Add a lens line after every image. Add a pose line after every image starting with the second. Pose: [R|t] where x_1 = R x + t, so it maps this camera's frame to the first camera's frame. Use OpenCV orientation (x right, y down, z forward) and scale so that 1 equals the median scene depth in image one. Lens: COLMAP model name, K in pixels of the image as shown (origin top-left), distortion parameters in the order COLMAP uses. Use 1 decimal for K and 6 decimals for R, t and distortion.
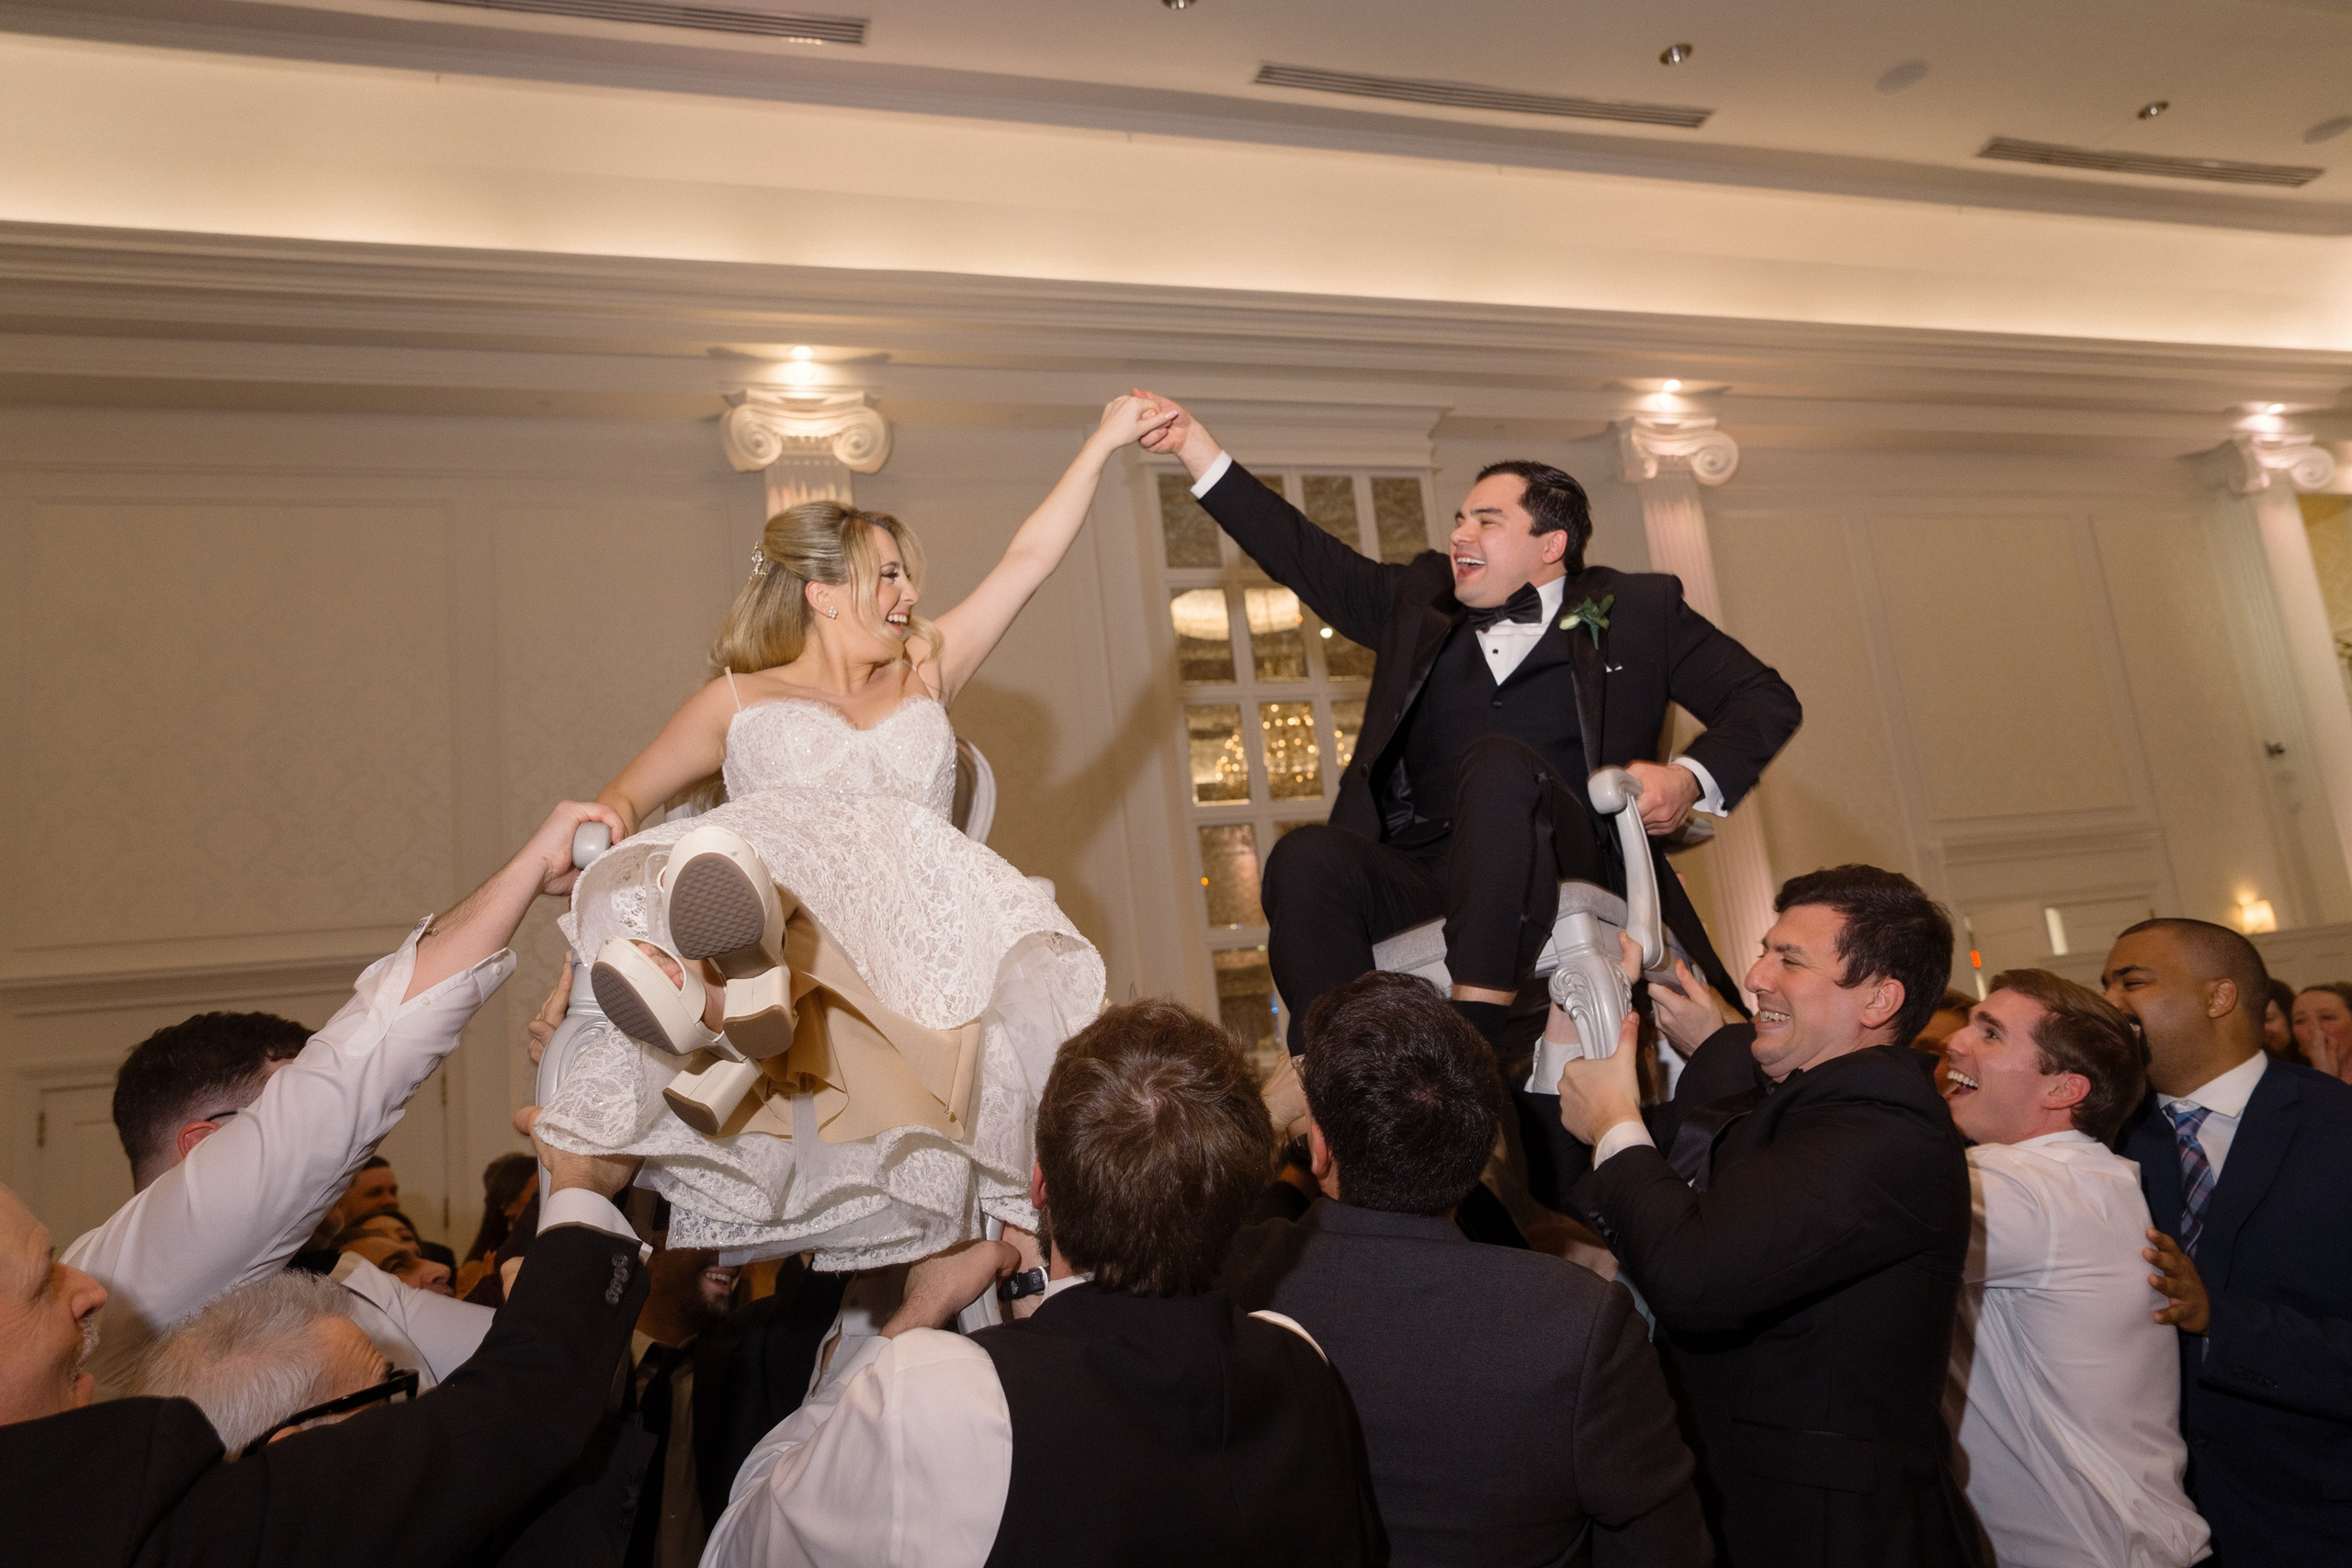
lens RADIAL K [[1650.4, 0, 1190.2], [0, 1650.4, 821.1], [0, 0, 1]] dist [-0.008292, 0.008584]
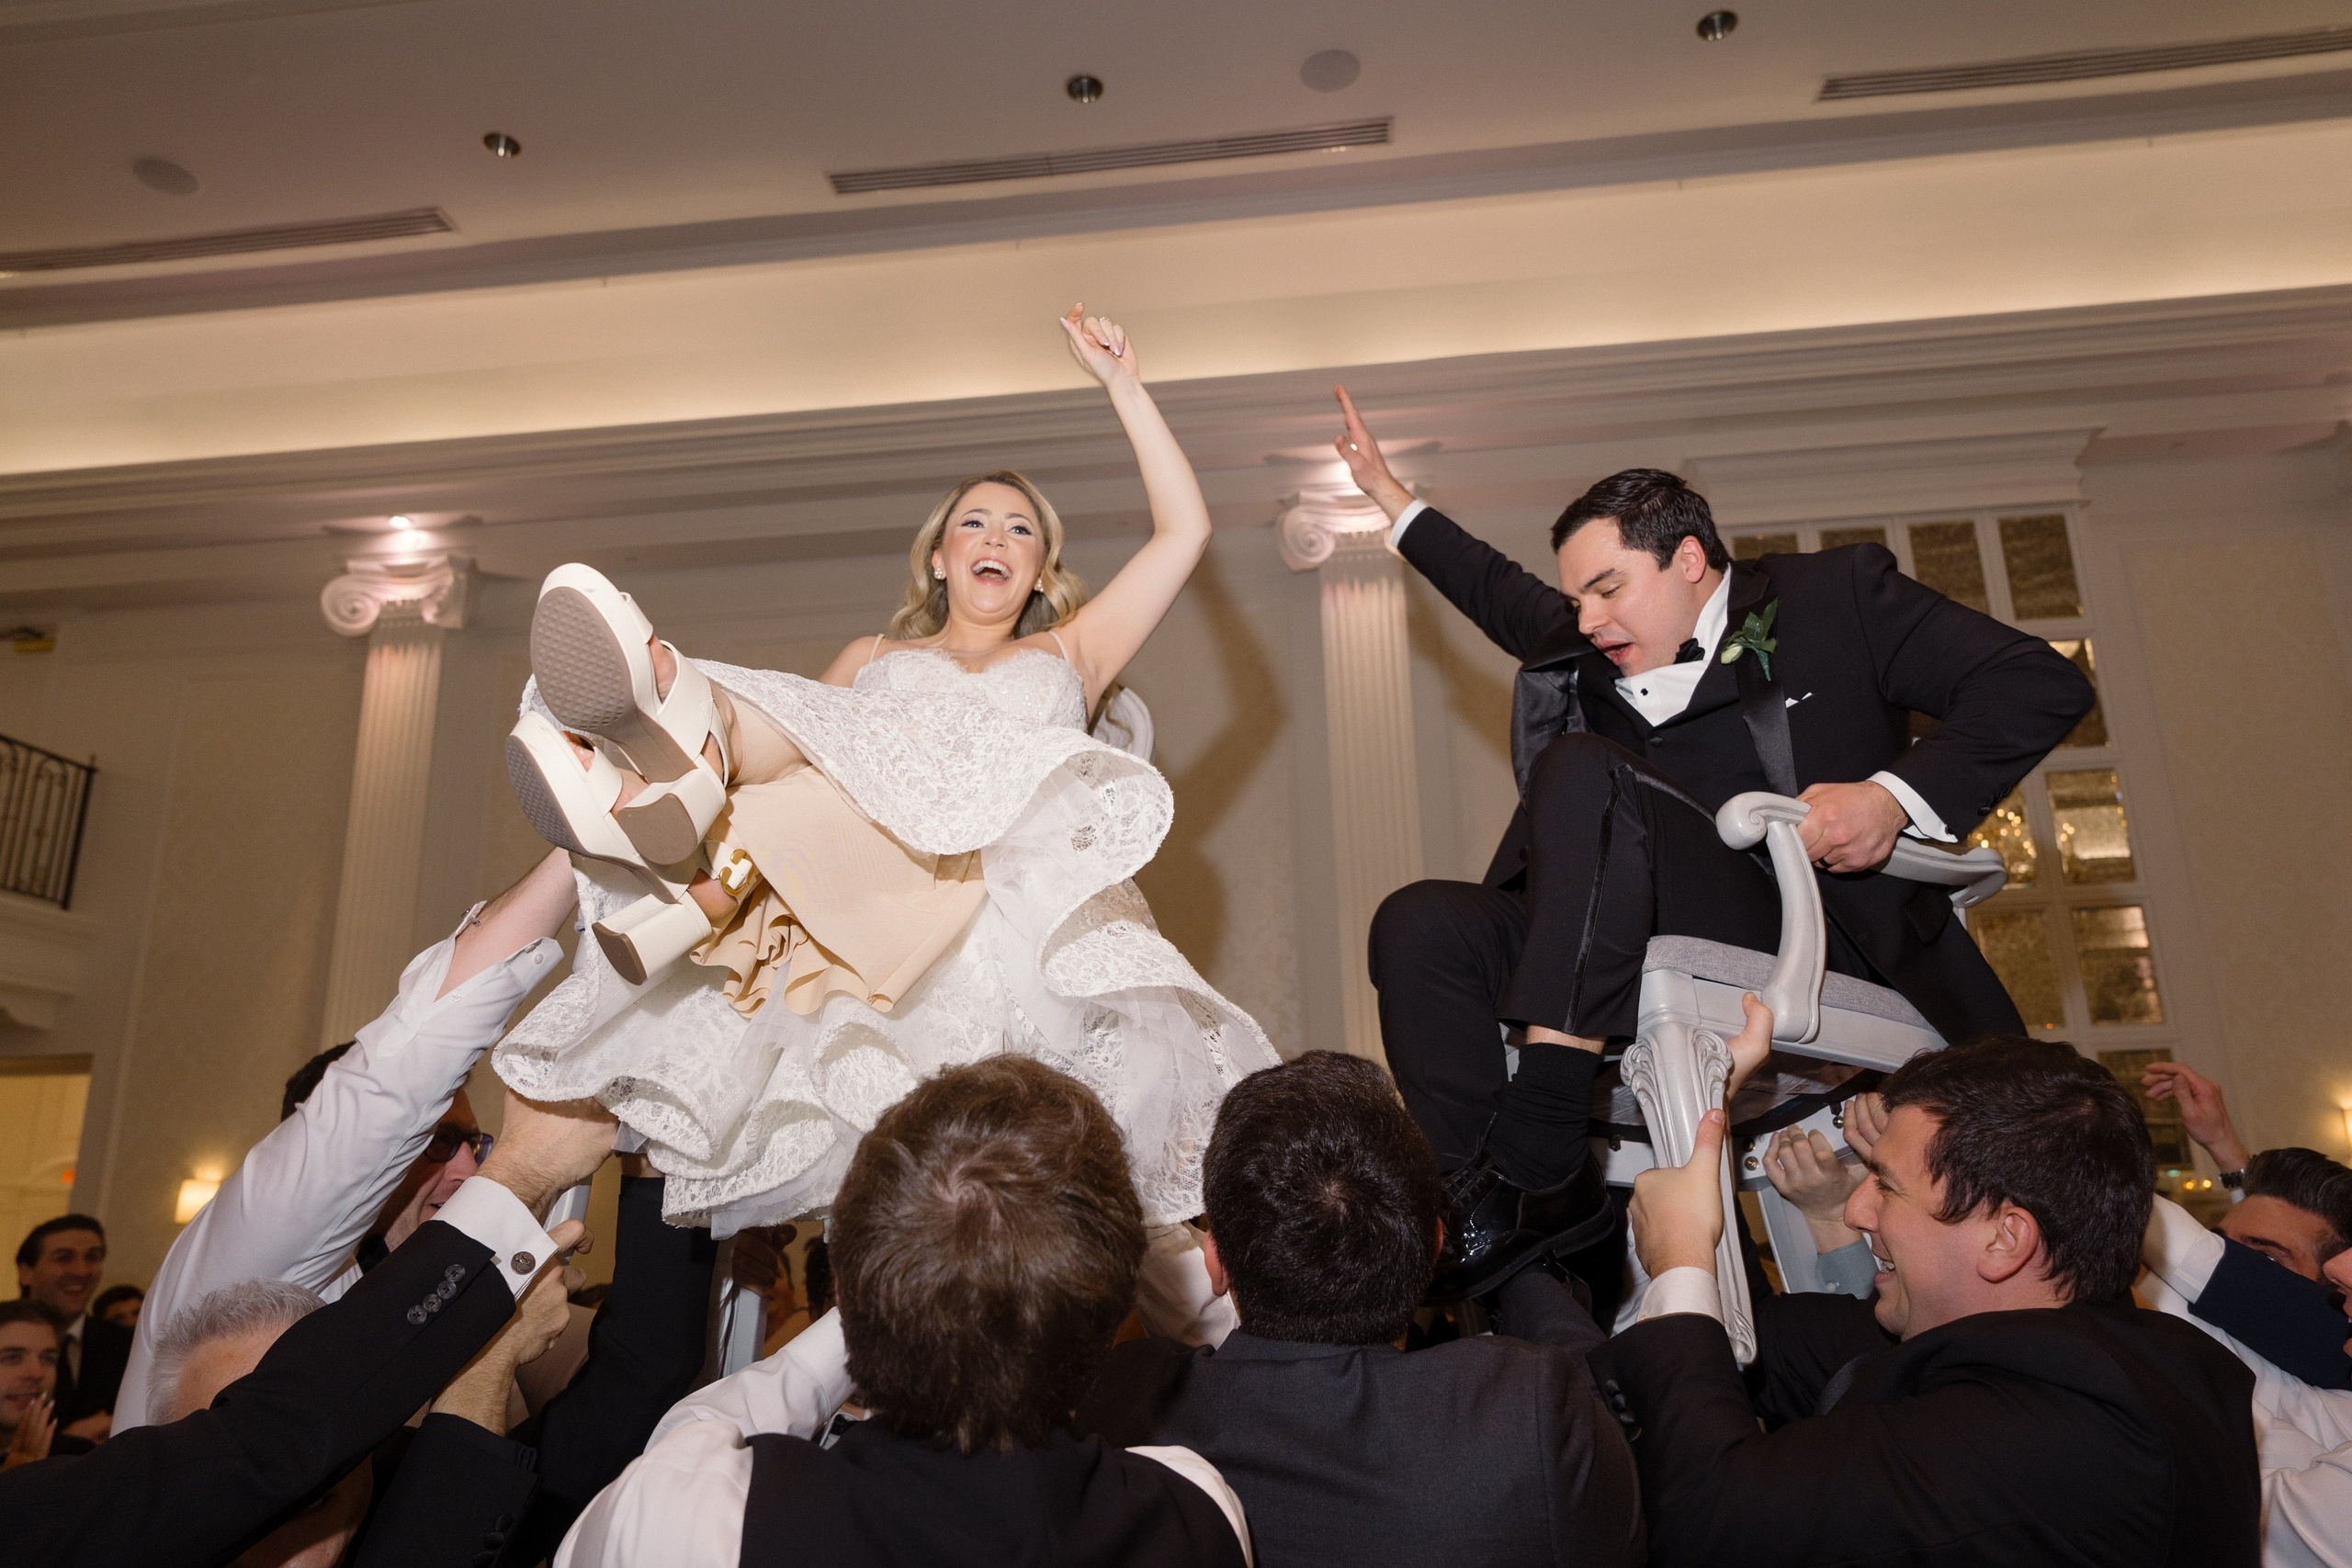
lens RADIAL K [[1650.4, 0, 1213.2], [0, 1650.4, 821.7], [0, 0, 1]] dist [-0.008292, 0.008584]
pose [[0.904577, -0.014360, -0.426069, 0.116089], [-0.004443, 0.999061, -0.043107, -0.011775], [0.426288, 0.040886, 0.903663, 0.055871]]
